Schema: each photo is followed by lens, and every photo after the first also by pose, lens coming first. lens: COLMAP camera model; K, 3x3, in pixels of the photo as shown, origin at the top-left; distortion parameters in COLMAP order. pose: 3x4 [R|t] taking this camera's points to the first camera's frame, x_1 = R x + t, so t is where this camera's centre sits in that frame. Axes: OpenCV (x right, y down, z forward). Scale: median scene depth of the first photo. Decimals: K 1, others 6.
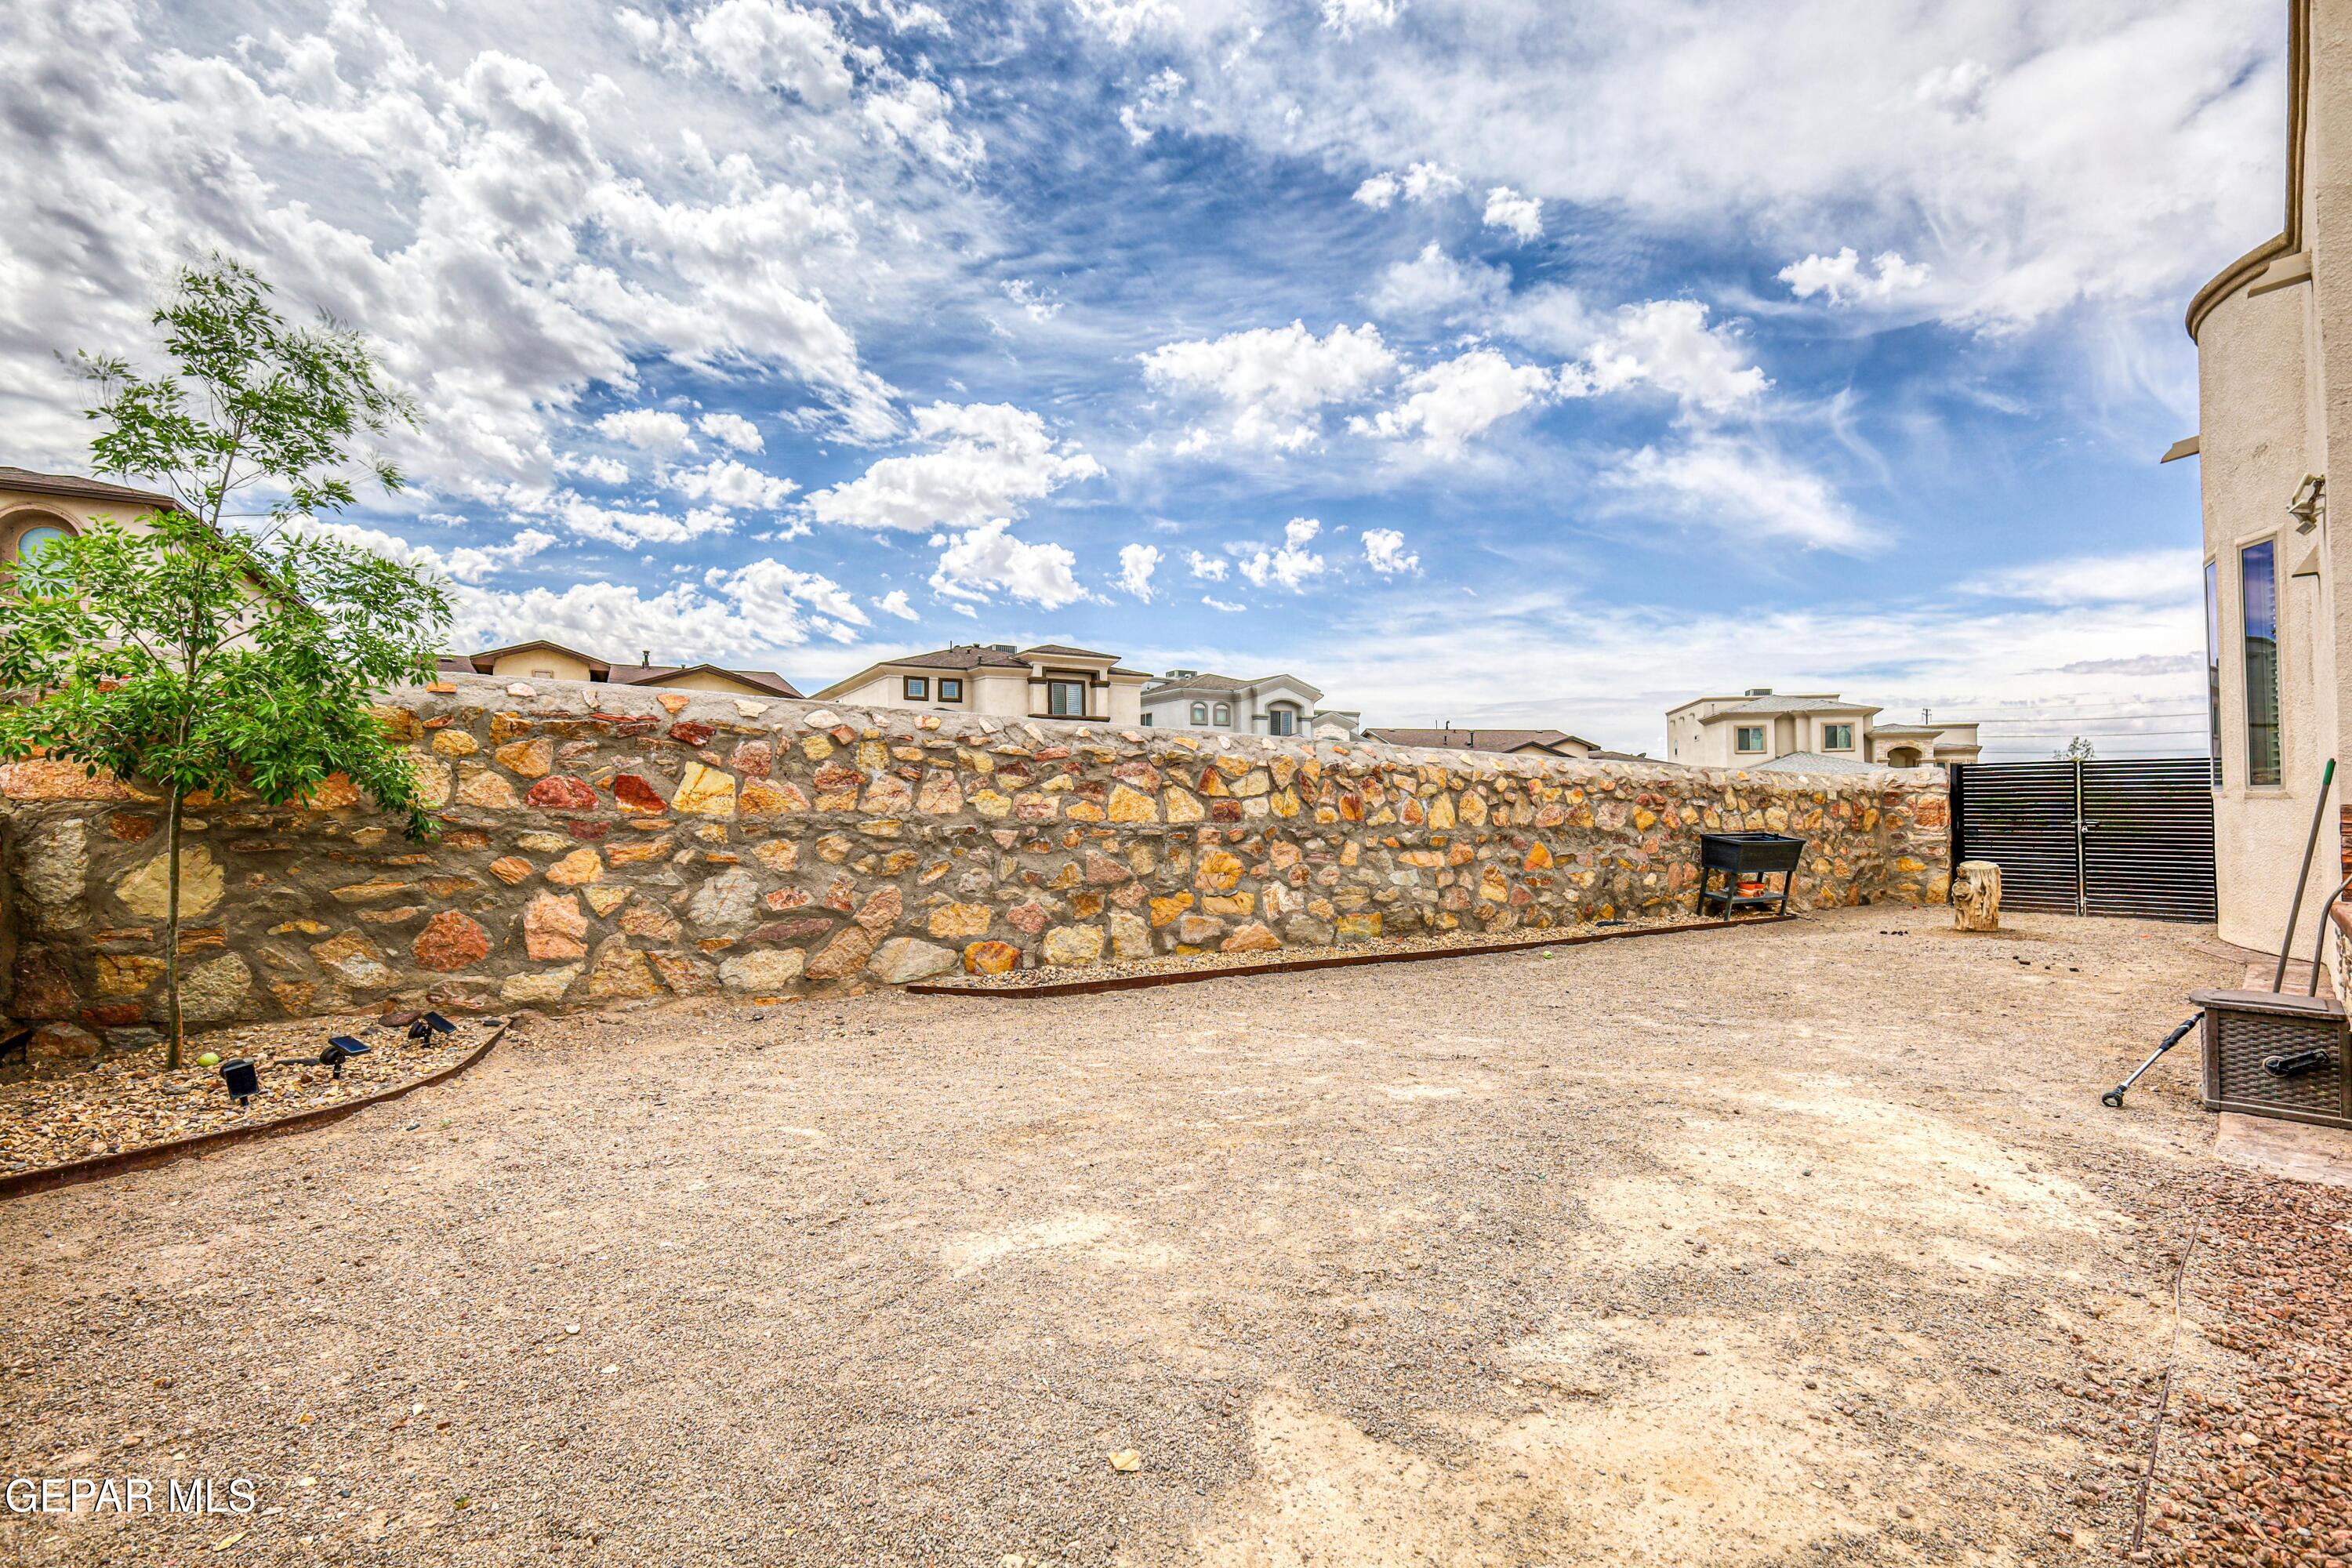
lens RADIAL K [[1042.0, 0, 1177.4], [0, 1042.0, 783.9], [0, 0, 1]] dist [0.004187, -0.001231]
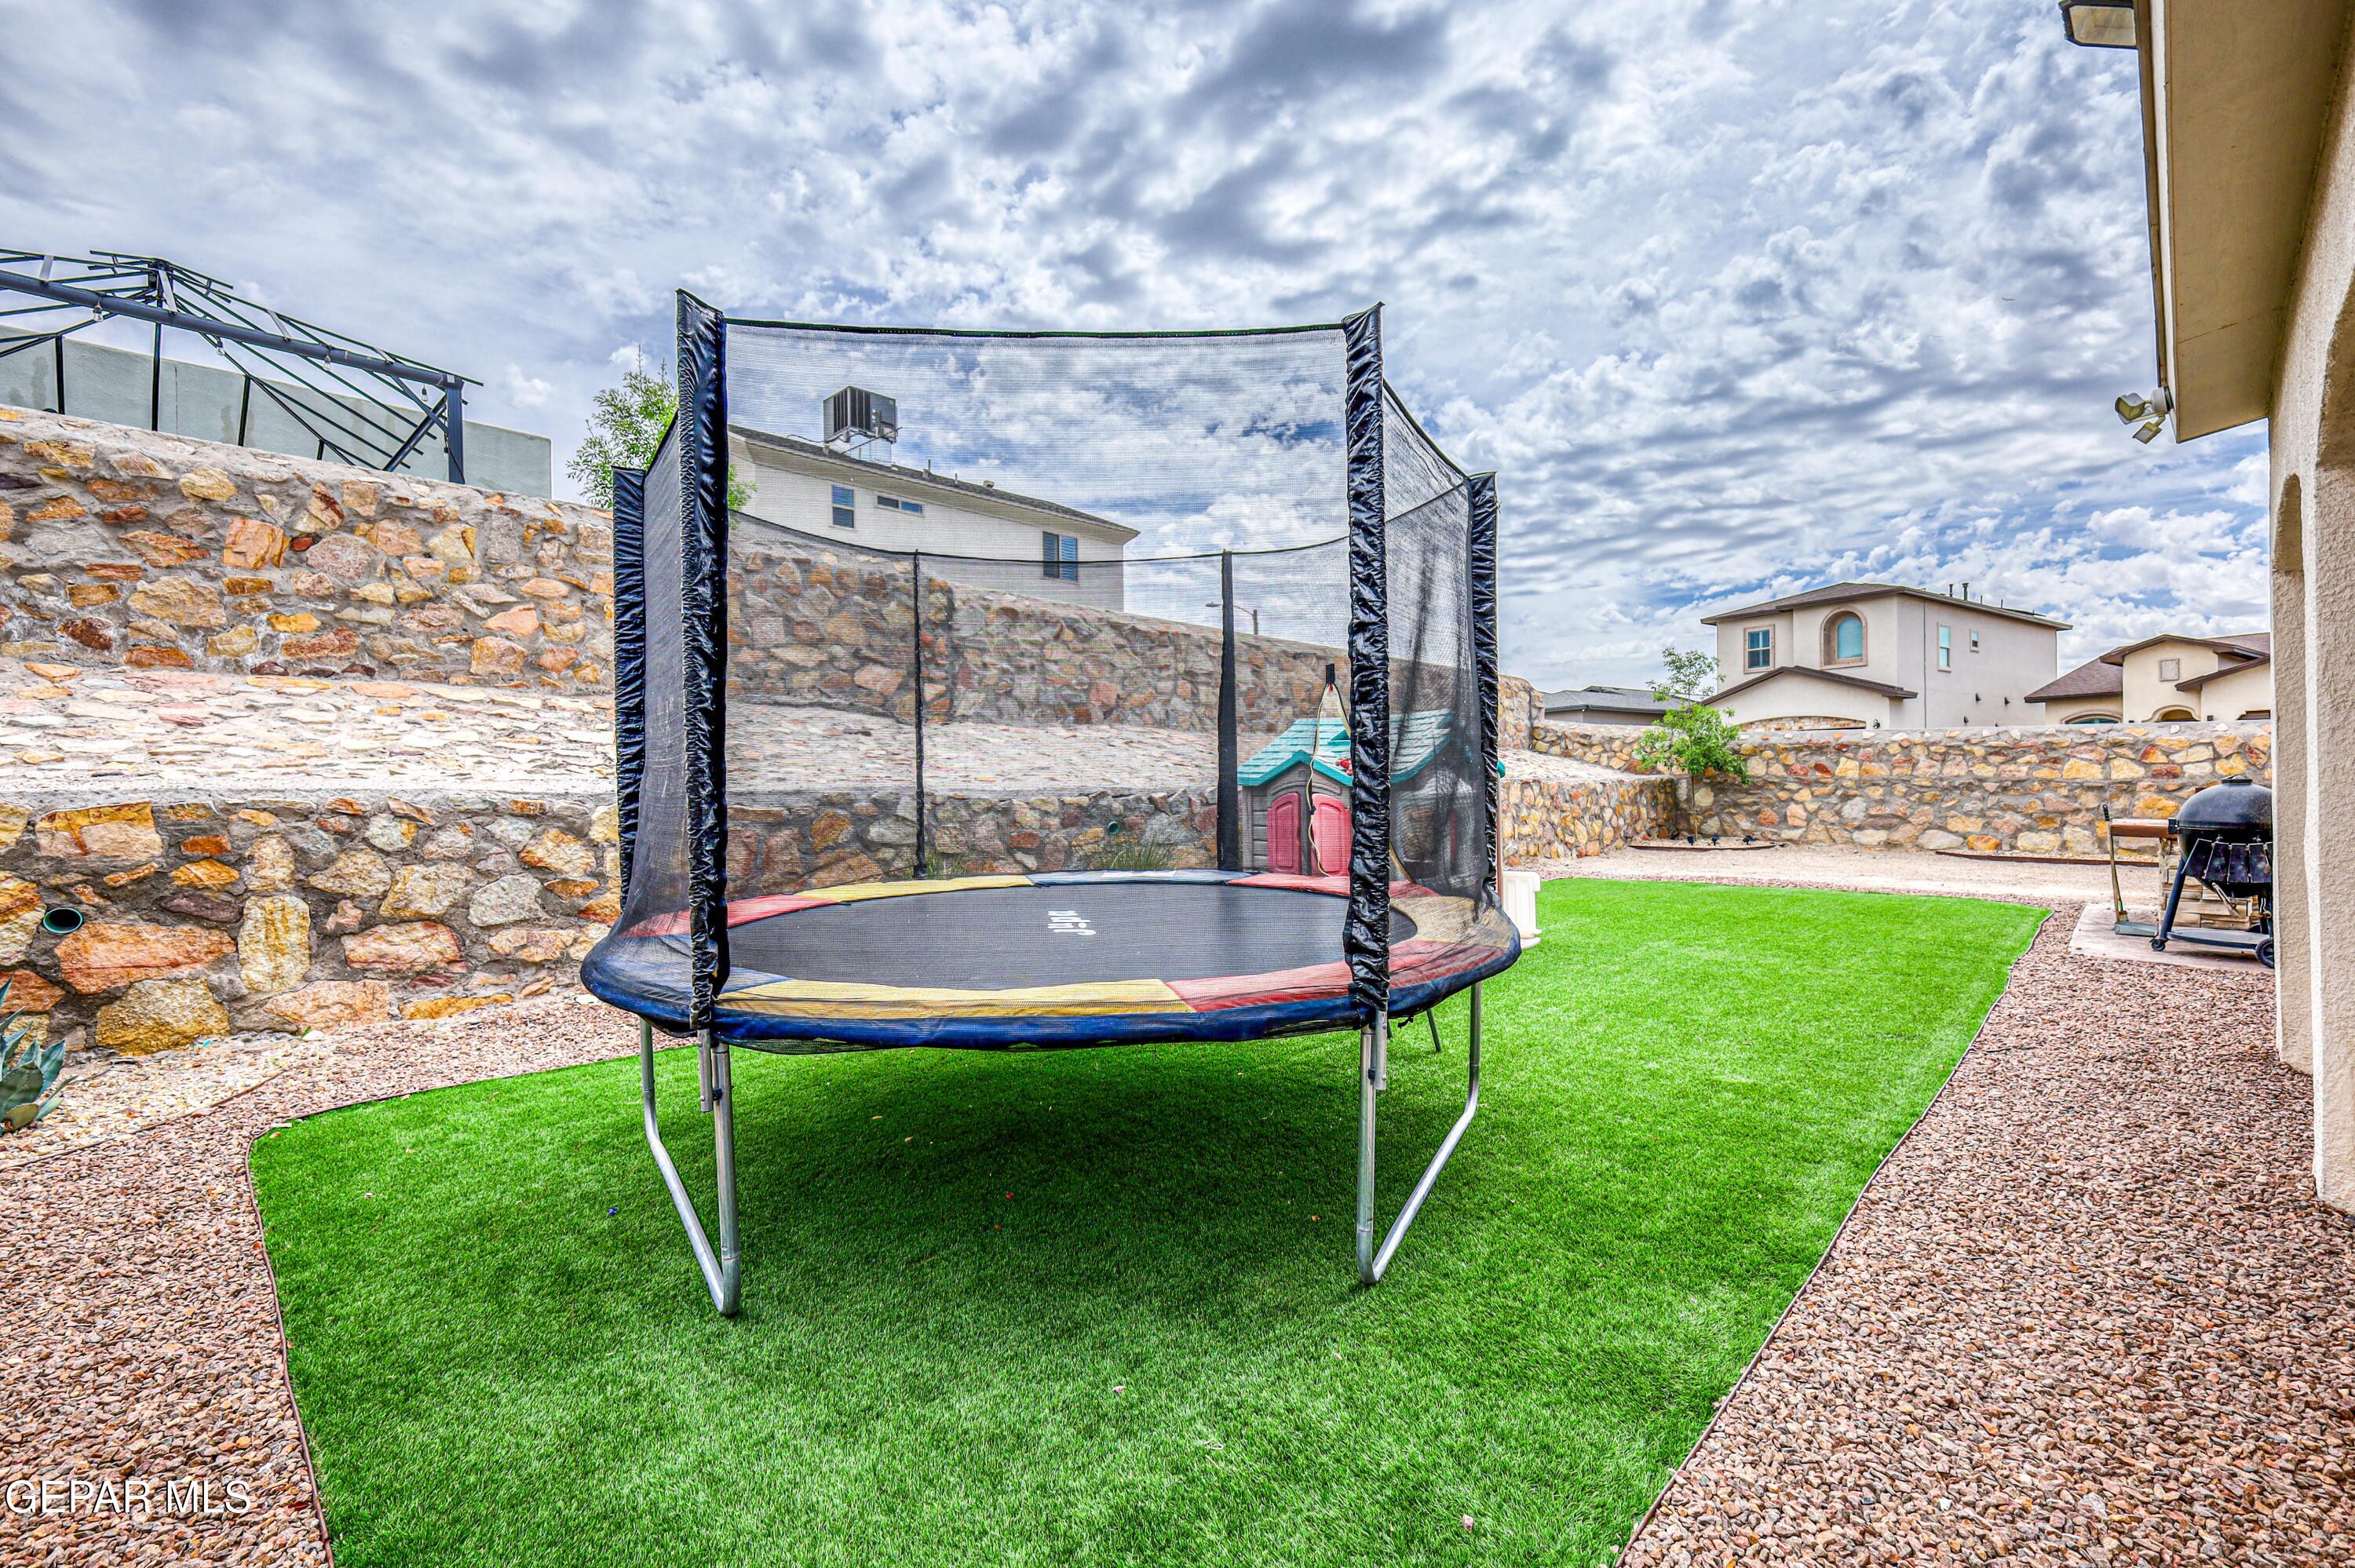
lens RADIAL K [[1043.2, 0, 1189.8], [0, 1043.2, 793.4], [0, 0, 1]] dist [0.004187, -0.001231]
pose [[0.061689, 0.003600, -0.998089, 1.955313], [0.030914, 0.999507, 0.005516, 0.004340], [0.997617, -0.031195, 0.061547, -0.779356]]
